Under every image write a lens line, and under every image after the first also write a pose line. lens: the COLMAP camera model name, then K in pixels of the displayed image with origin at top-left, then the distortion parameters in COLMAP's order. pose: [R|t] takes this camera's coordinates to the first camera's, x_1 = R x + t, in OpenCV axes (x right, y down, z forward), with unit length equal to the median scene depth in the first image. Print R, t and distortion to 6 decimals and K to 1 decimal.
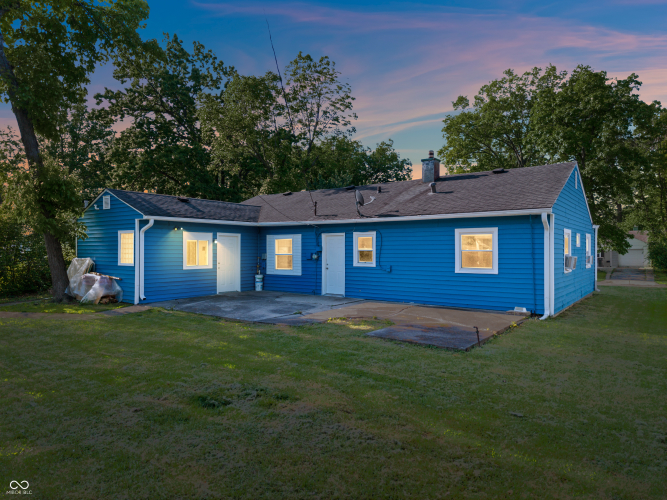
lens RADIAL K [[442.1, 0, 333.5], [0, 442.1, 250.0], [0, 0, 1]] dist [0.014690, -0.003390]
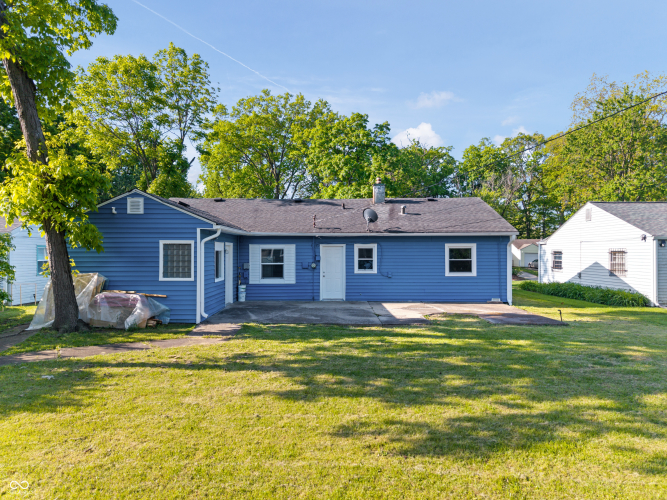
lens RADIAL K [[442.1, 0, 333.5], [0, 442.1, 250.0], [0, 0, 1]] dist [0.014690, -0.003390]
pose [[0.801321, 0.001978, 0.598232, -0.651890], [0.000863, 0.999990, -0.004463, -0.018643], [-0.598234, 0.004093, 0.801311, 0.102191]]
